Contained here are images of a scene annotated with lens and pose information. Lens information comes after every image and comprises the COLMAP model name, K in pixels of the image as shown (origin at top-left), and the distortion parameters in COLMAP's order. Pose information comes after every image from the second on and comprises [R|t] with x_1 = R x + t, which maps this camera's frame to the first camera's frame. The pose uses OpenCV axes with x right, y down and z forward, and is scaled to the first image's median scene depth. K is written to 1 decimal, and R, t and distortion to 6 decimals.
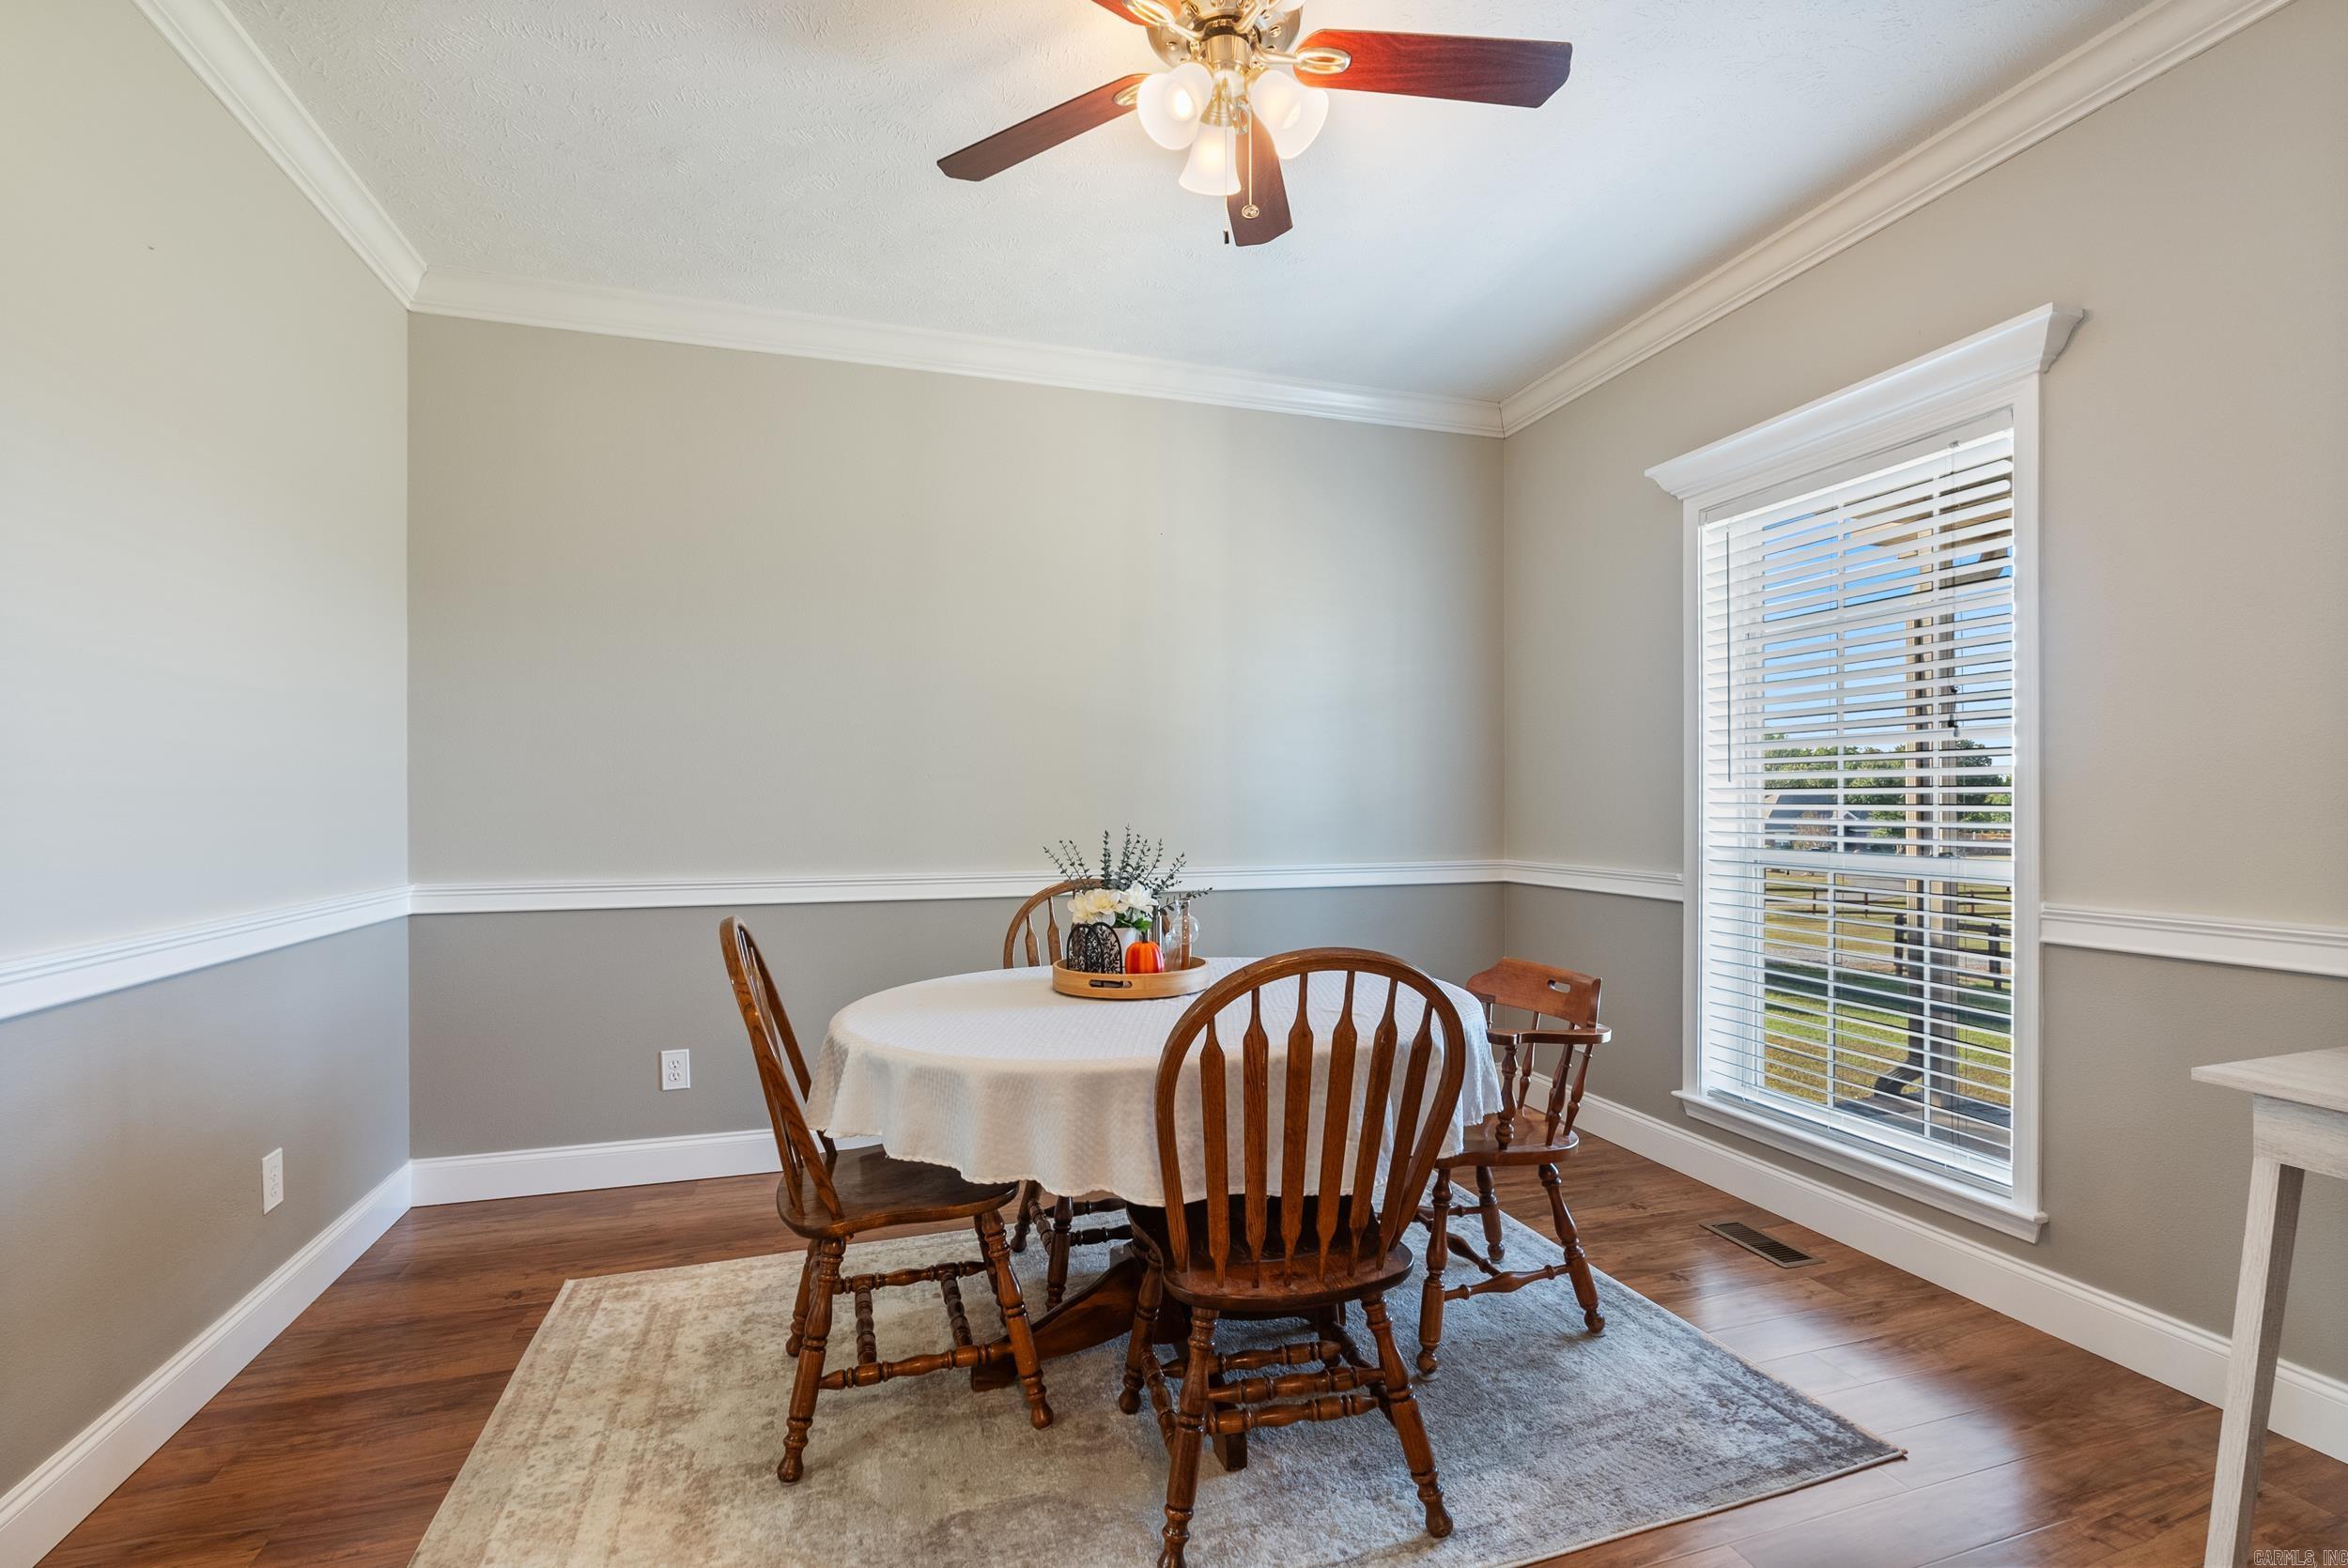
lens RADIAL K [[1041.0, 0, 1173.6], [0, 1041.0, 791.7], [0, 0, 1]] dist [-0.001346, -0.000300]
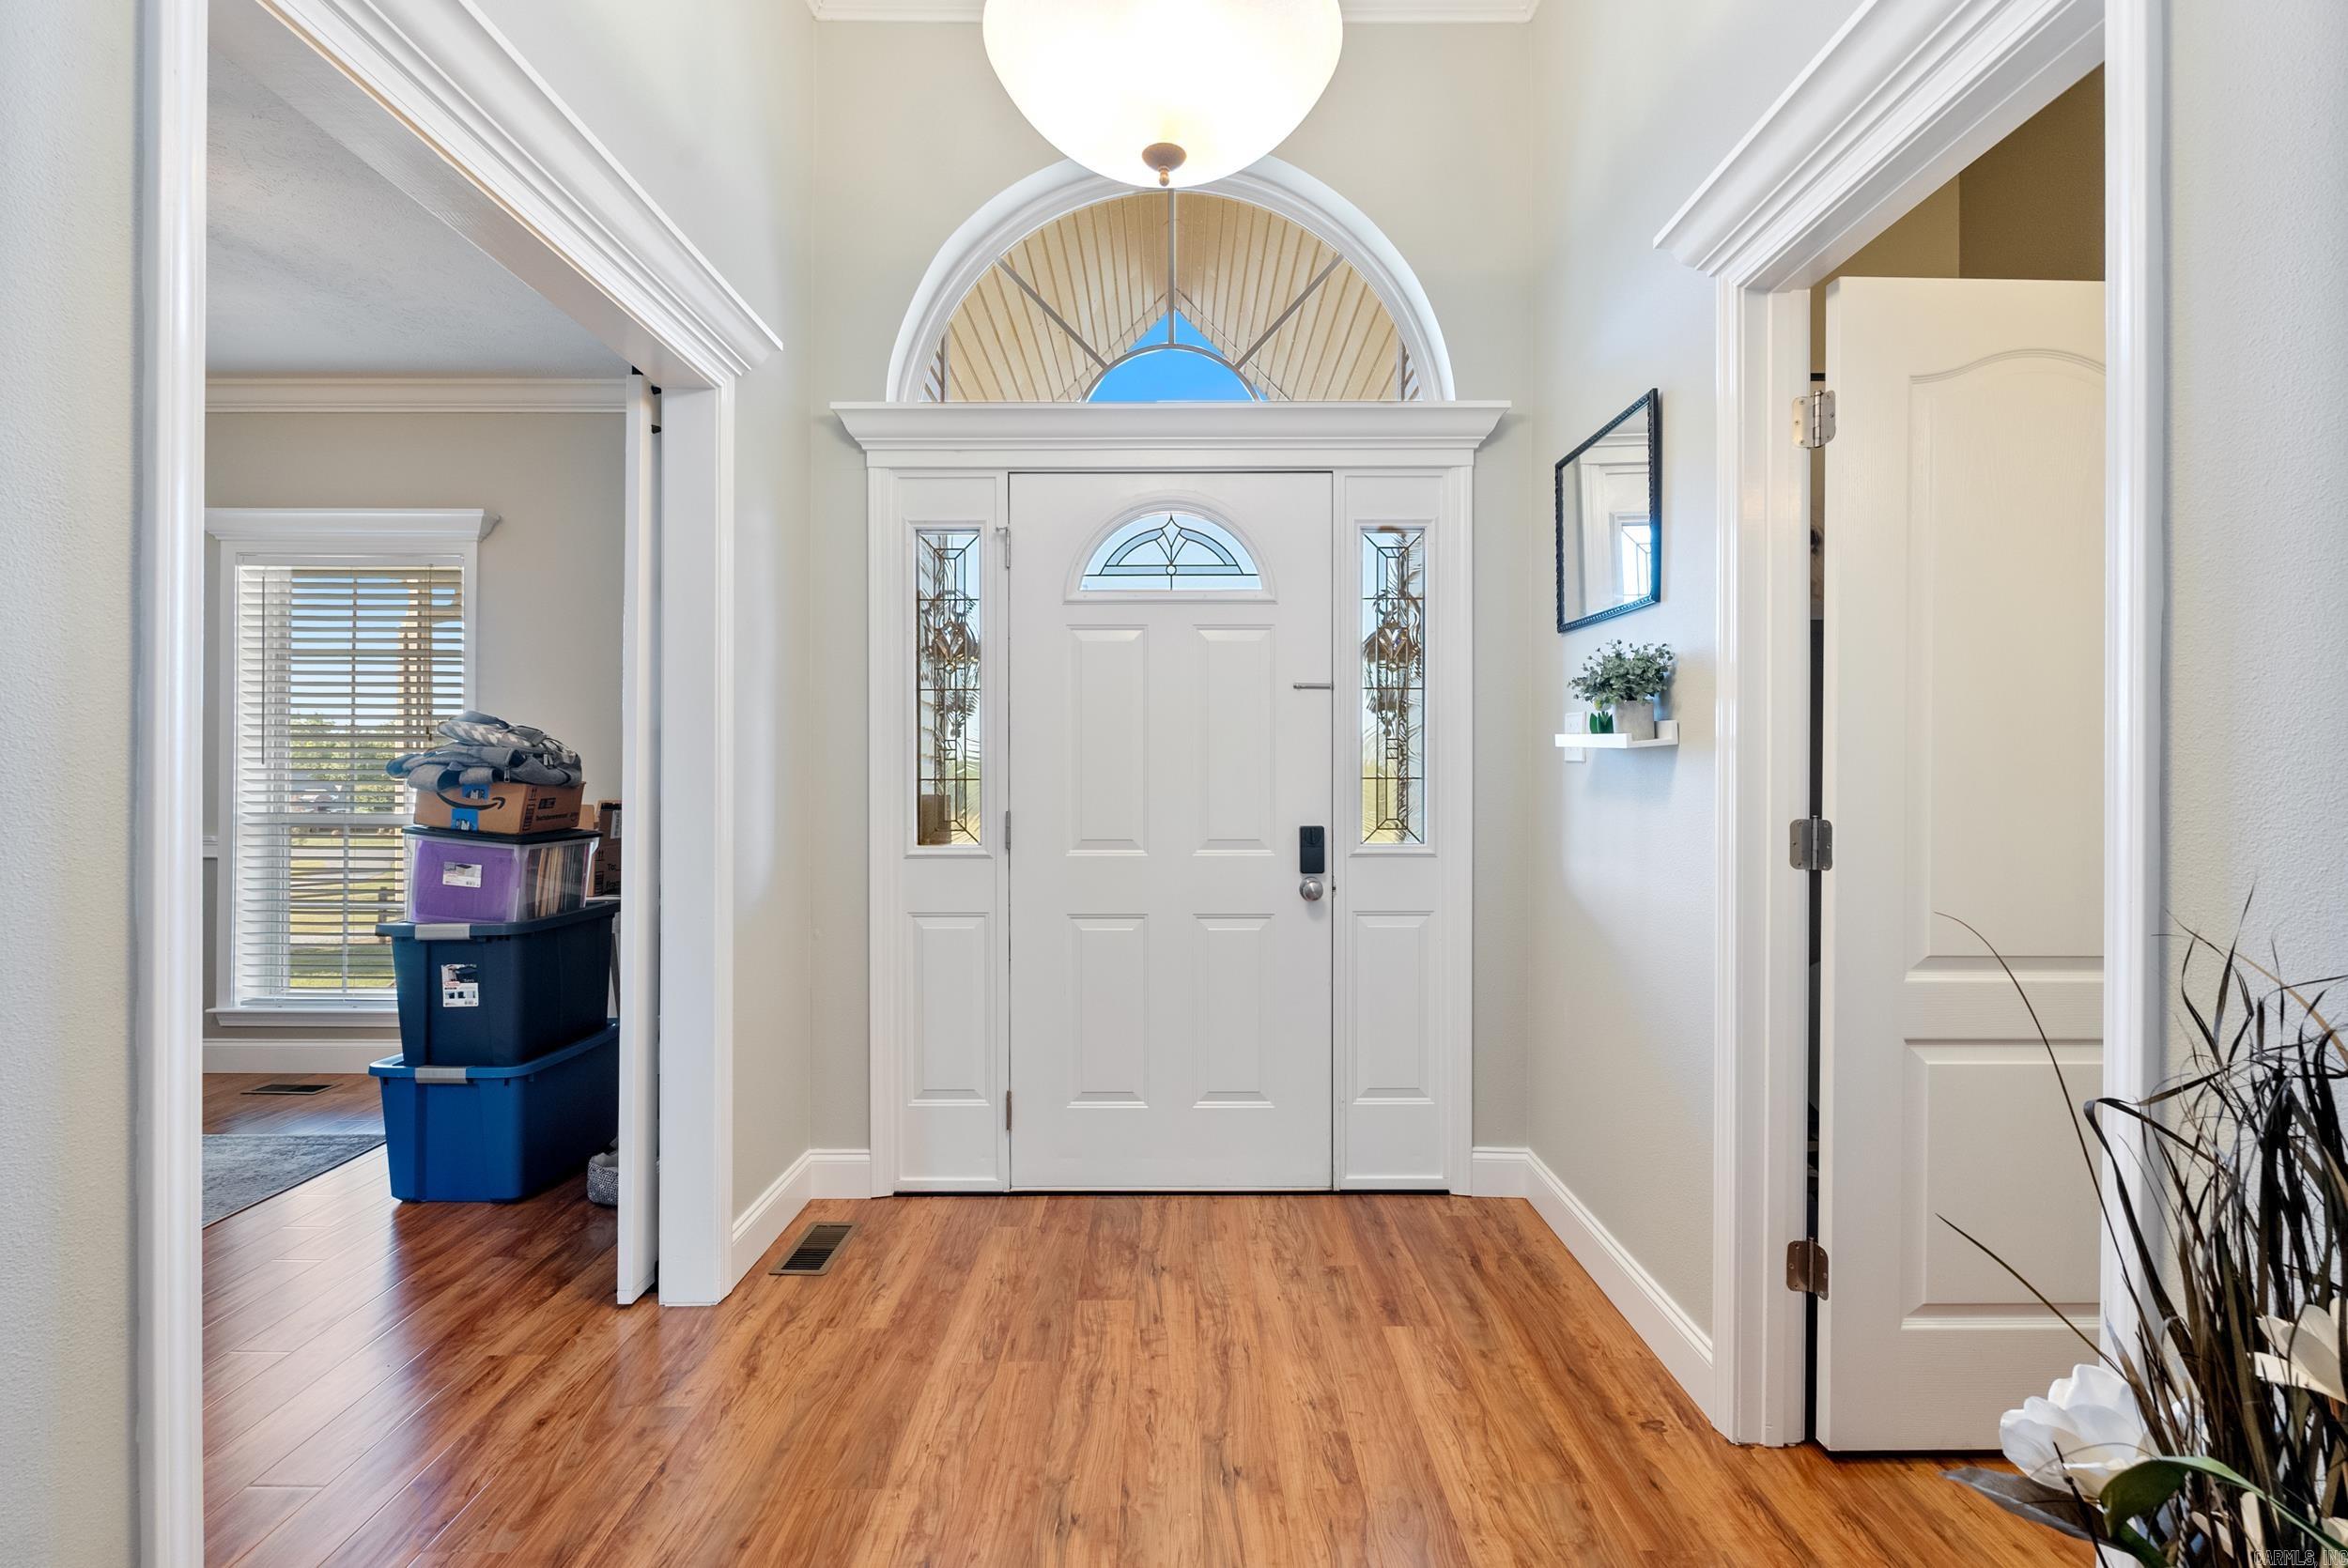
lens RADIAL K [[1041.0, 0, 1173.0], [0, 1041.0, 780.8], [0, 0, 1]] dist [-0.001346, -0.000300]
pose [[0.305983, 0.000706, 0.952037, -0.530248], [-0.009904, 0.999948, 0.002442, -0.003793], [-0.951985, -0.010176, 0.305974, -0.724156]]
